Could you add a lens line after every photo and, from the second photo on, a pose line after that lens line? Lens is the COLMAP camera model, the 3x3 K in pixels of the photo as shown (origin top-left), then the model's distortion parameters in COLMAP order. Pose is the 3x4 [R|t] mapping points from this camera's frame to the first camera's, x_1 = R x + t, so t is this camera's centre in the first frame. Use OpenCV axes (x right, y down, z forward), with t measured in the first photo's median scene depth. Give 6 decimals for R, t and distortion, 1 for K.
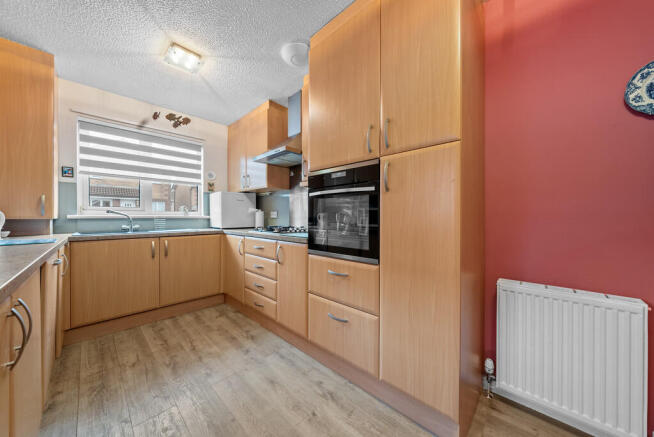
lens RADIAL K [[226.1, 0, 324.5], [0, 226.1, 213.9], [0, 0, 1]] dist [-0.004615, 0.000120]
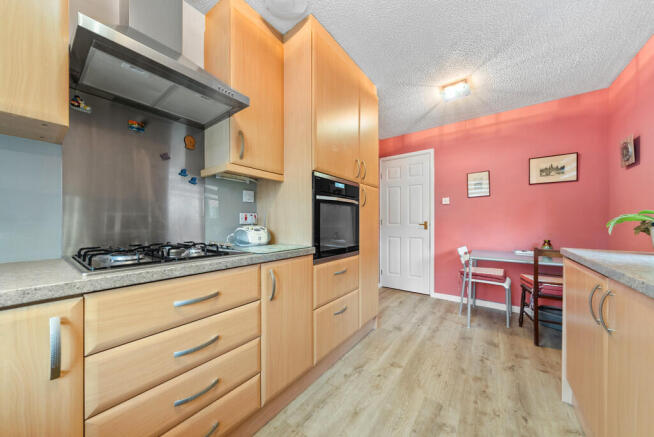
lens RADIAL K [[226.1, 0, 328.3], [0, 226.1, 223.3], [0, 0, 1]] dist [-0.004615, 0.000120]
pose [[-0.131679, -0.004863, 0.991280, -1.070444], [-0.009827, 0.999945, 0.003600, 0.014475], [-0.991244, -0.009267, -0.131720, 1.224287]]
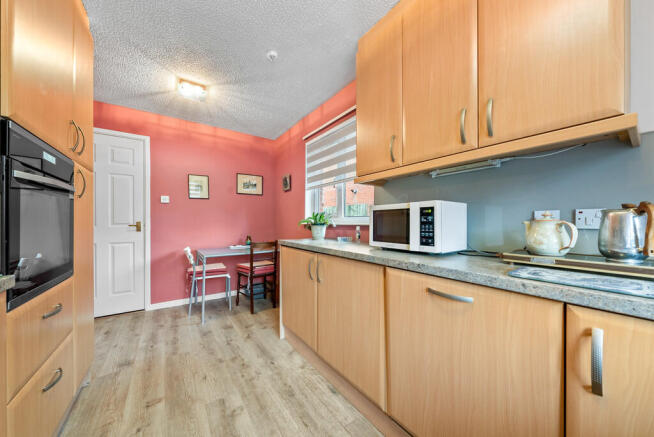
lens RADIAL K [[226.1, 0, 331.7], [0, 226.1, 221.2], [0, 0, 1]] dist [-0.004615, 0.000120]
pose [[-0.985008, -0.003042, 0.172483, -0.845768], [-0.005978, 0.999846, -0.016504, 0.013145], [-0.172406, -0.017288, -0.984874, 1.511159]]
